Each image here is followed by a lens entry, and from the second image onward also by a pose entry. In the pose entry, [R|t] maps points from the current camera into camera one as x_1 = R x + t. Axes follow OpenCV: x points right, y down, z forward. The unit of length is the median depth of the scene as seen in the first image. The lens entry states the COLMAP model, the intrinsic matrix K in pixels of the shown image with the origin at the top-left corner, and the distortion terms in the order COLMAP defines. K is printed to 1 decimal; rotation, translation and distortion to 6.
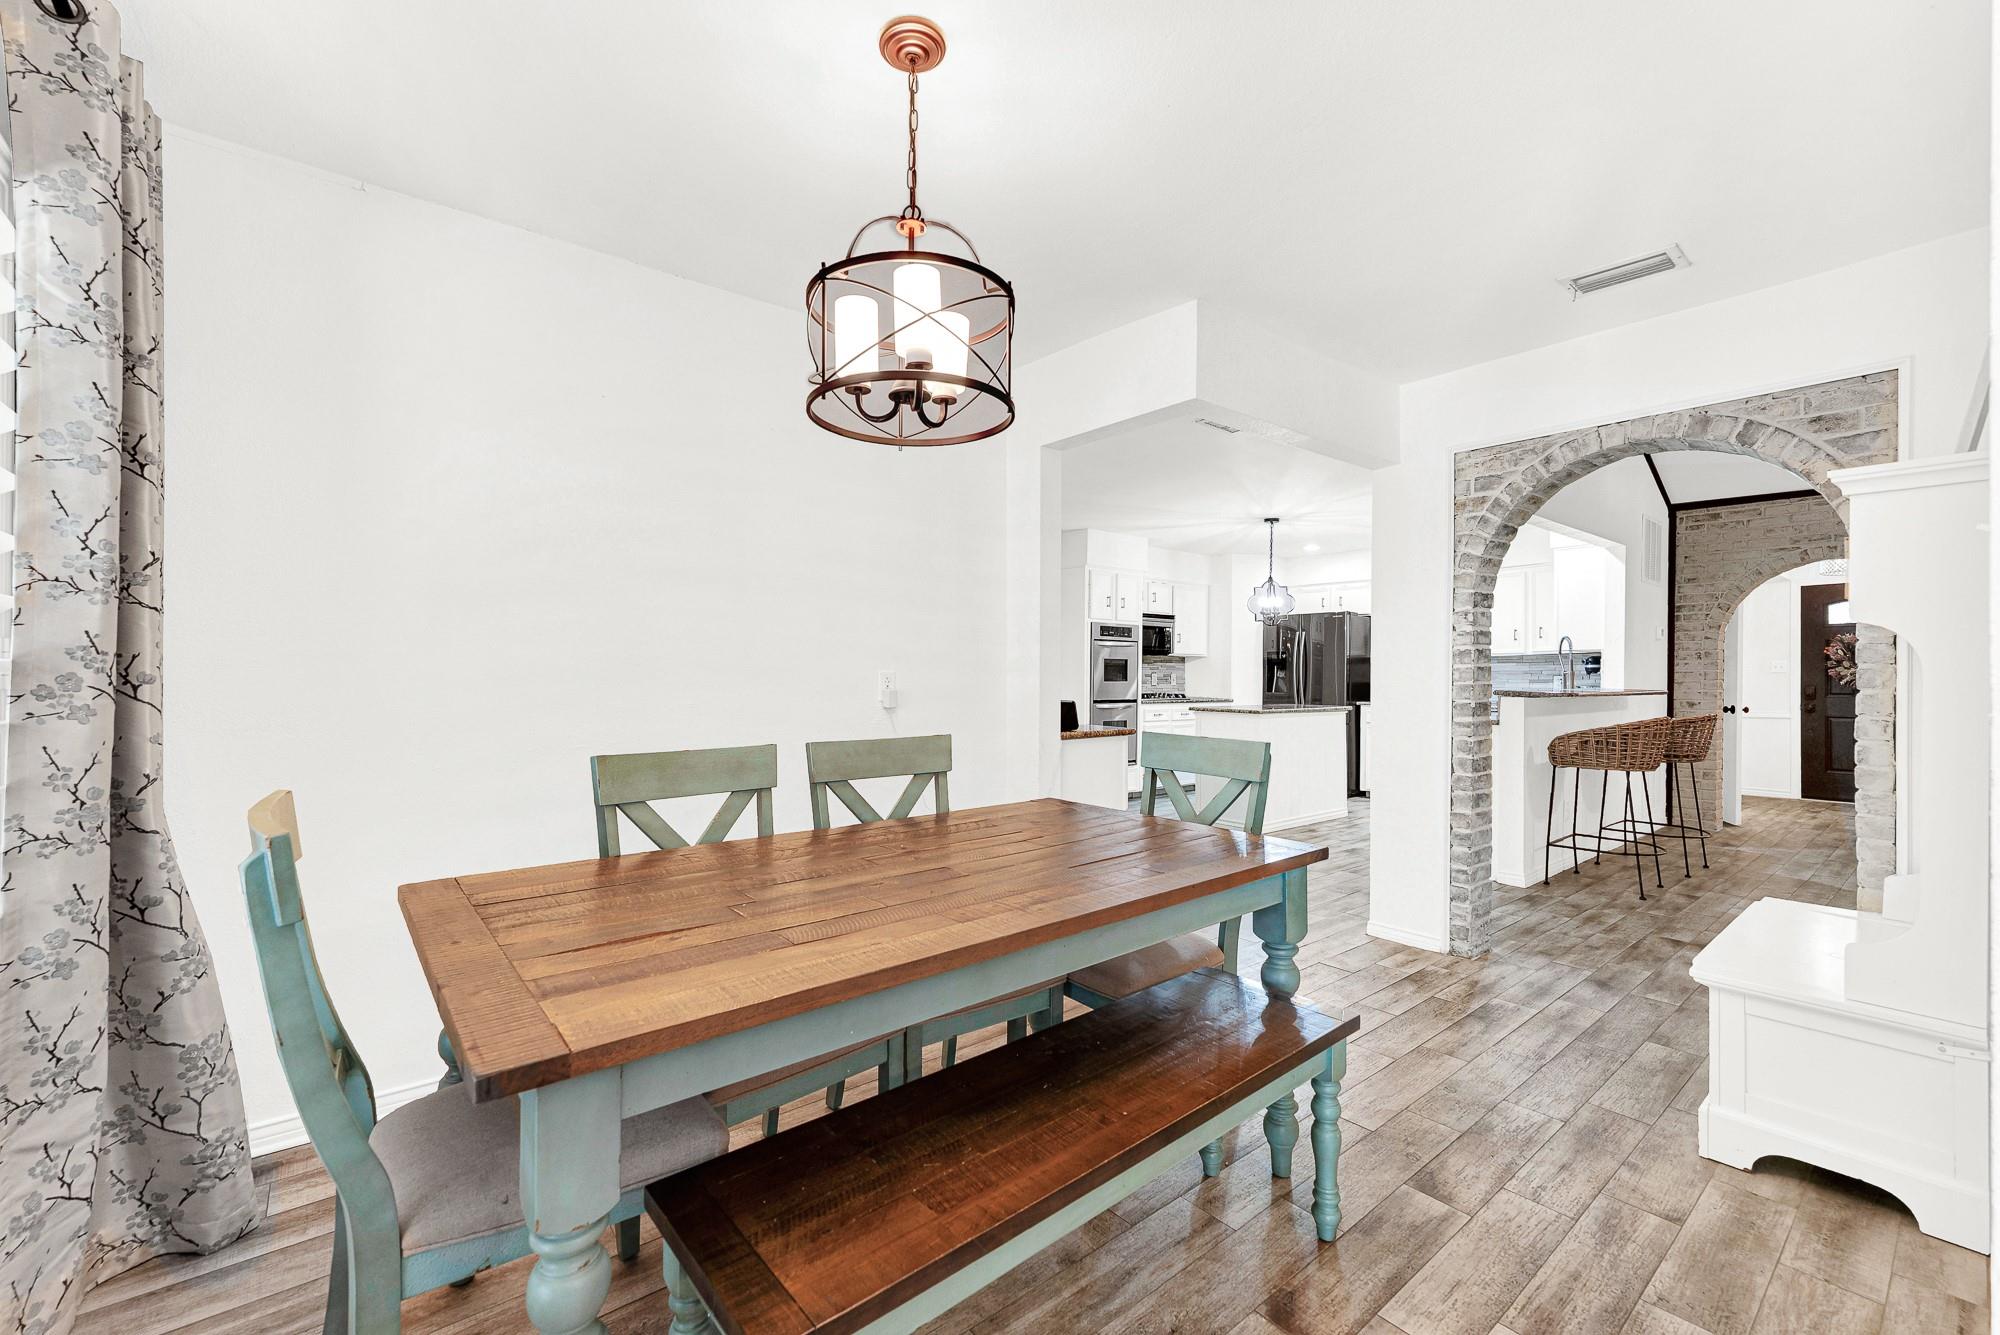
lens RADIAL K [[819.0, 0, 1000.0], [0, 819.0, 667.5], [0, 0, 1]] dist [-0.000569, -0.000114]
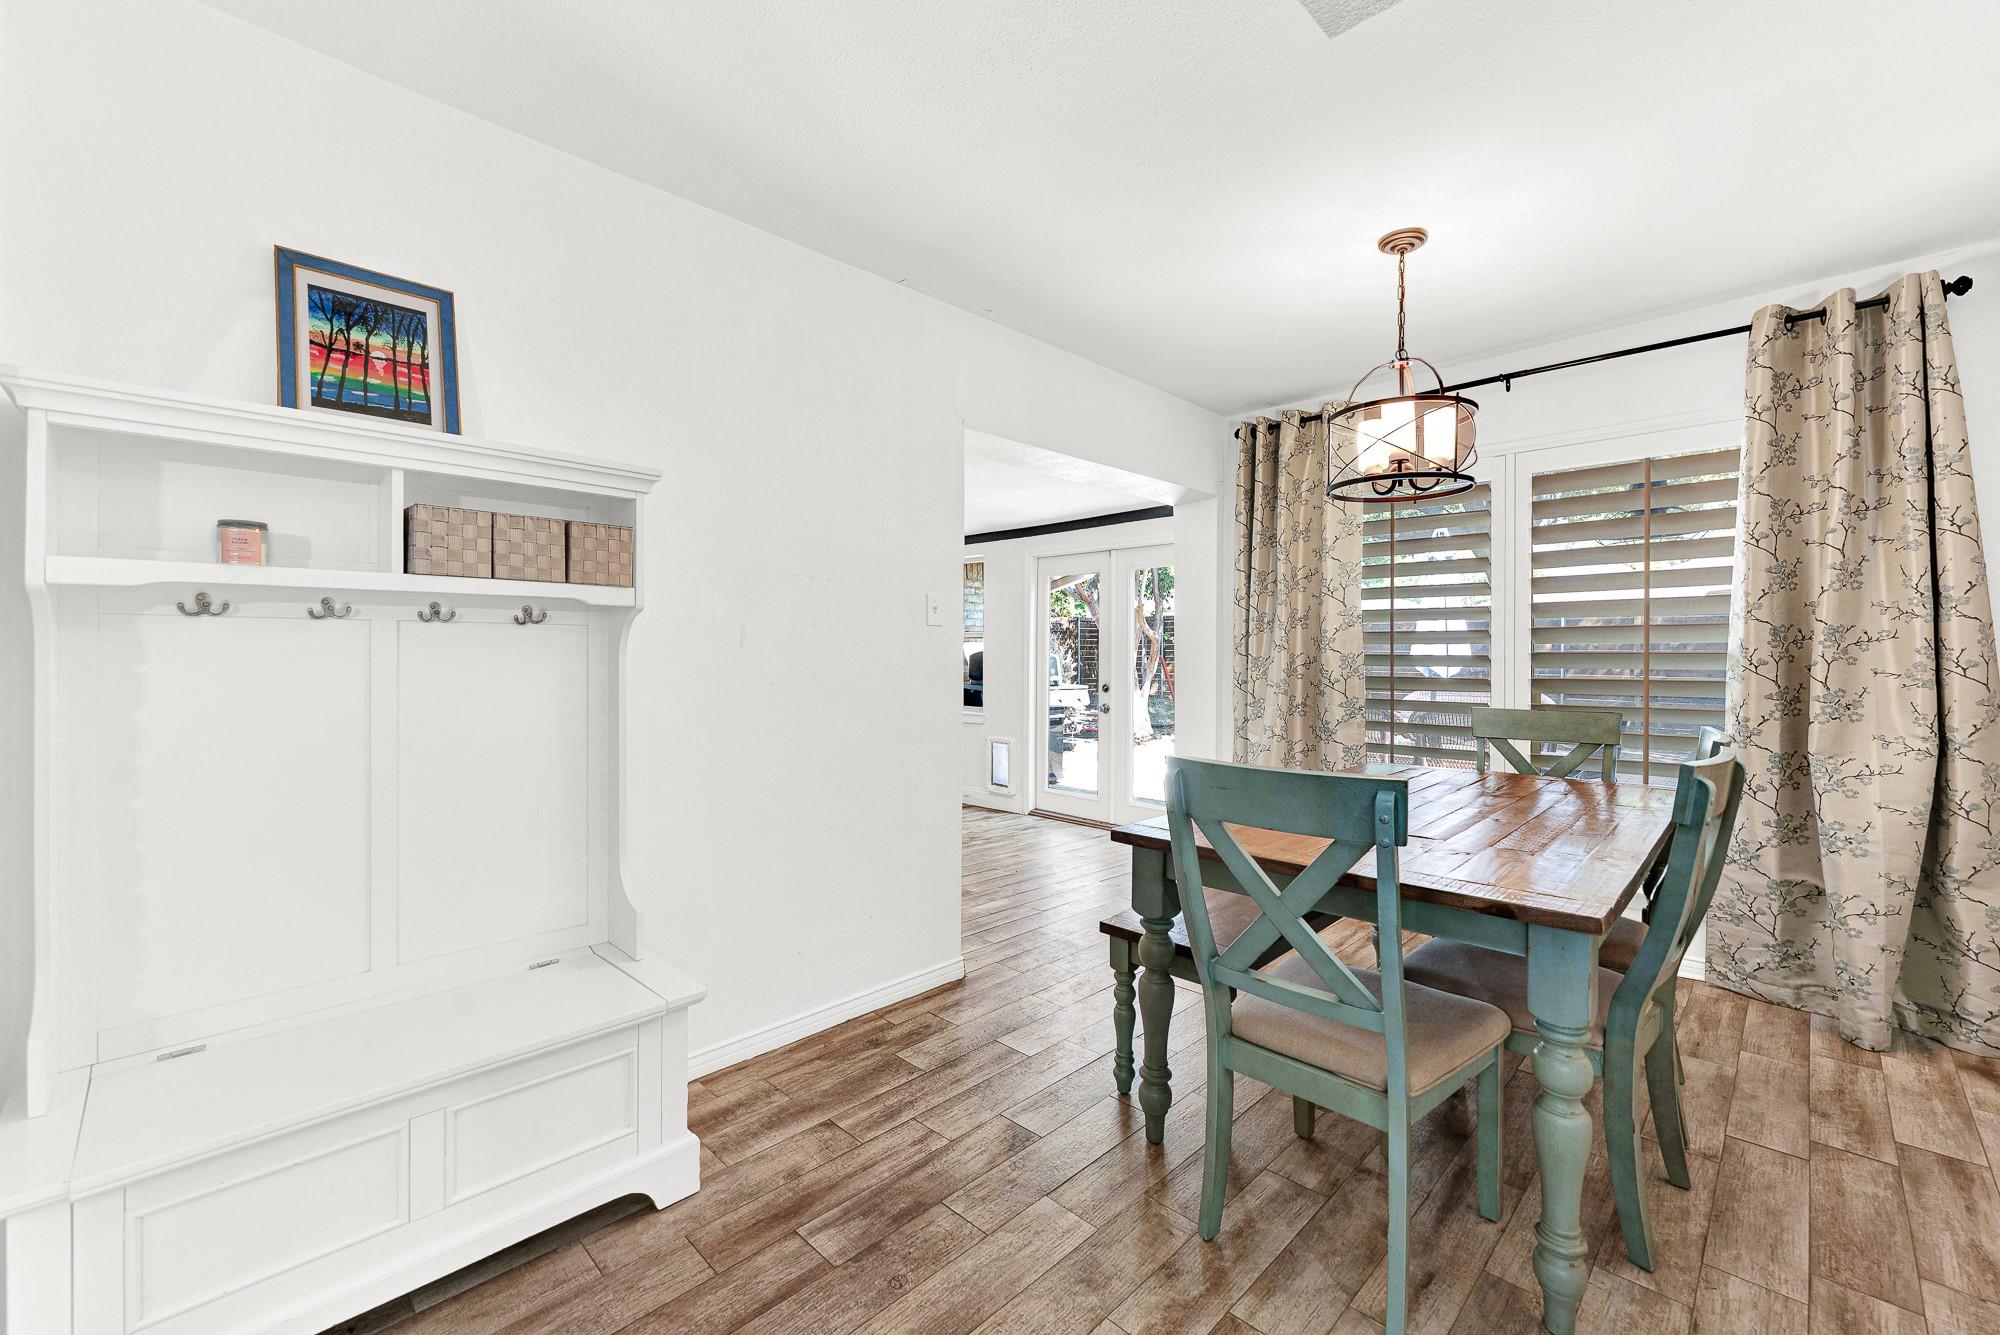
lens RADIAL K [[819.0, 0, 1000.0], [0, 819.0, 667.5], [0, 0, 1]] dist [-0.000569, -0.000114]
pose [[-0.993639, -0.004305, -0.112526, 0.712893], [-0.005598, 0.999922, 0.011175, 0.018342], [0.112469, 0.011734, -0.993586, 2.161657]]
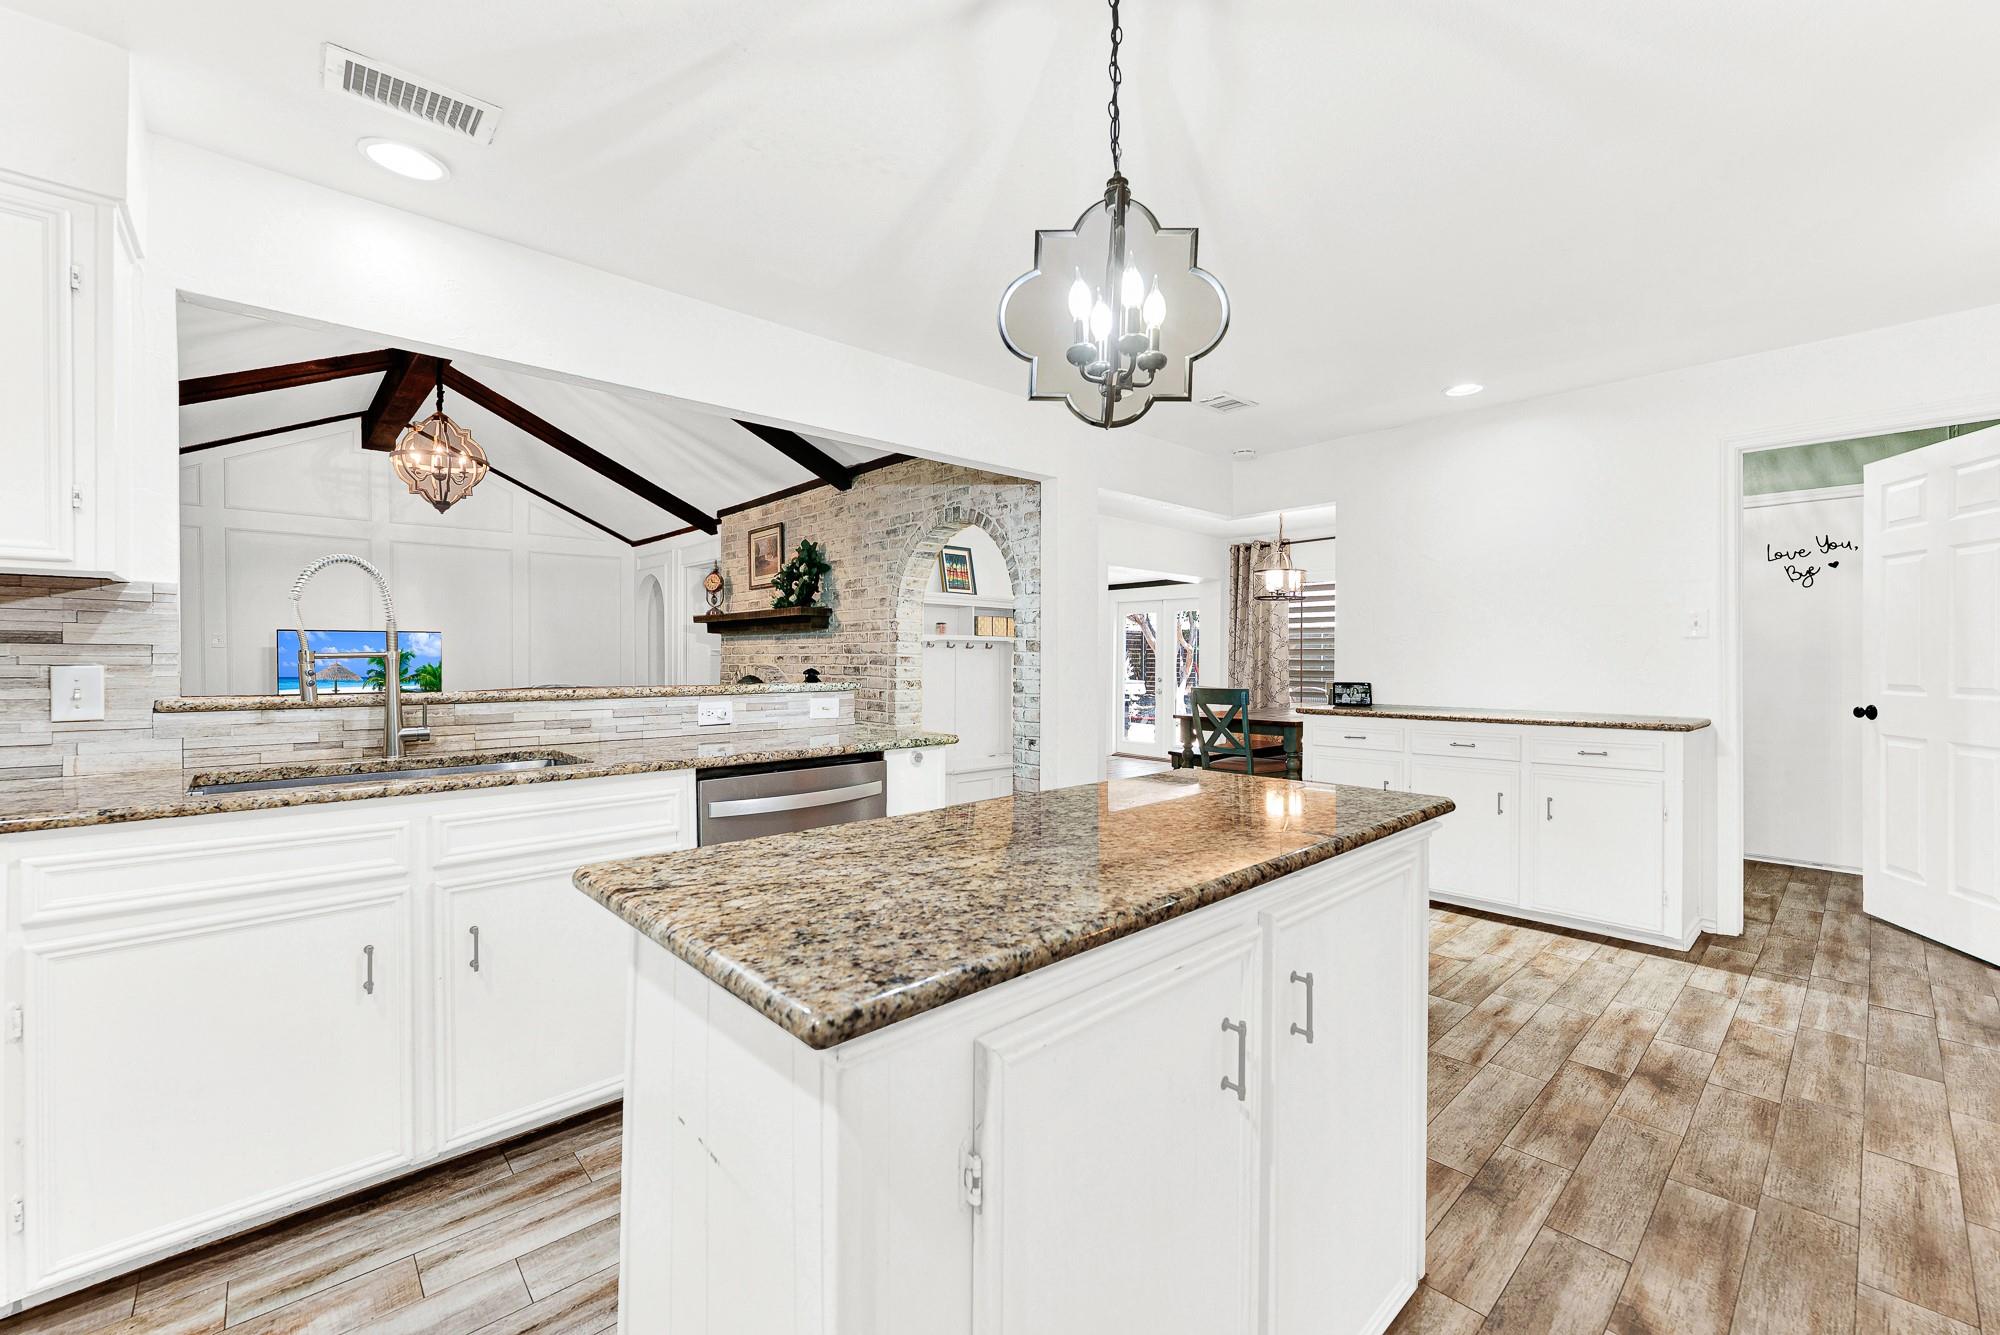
lens RADIAL K [[819.0, 0, 1000.0], [0, 819.0, 667.5], [0, 0, 1]] dist [-0.000569, -0.000114]
pose [[-0.997427, -0.009193, -0.071091, 1.333247], [-0.009506, 0.999947, 0.004074, 0.036667], [0.071050, 0.004740, -0.997462, 4.202986]]
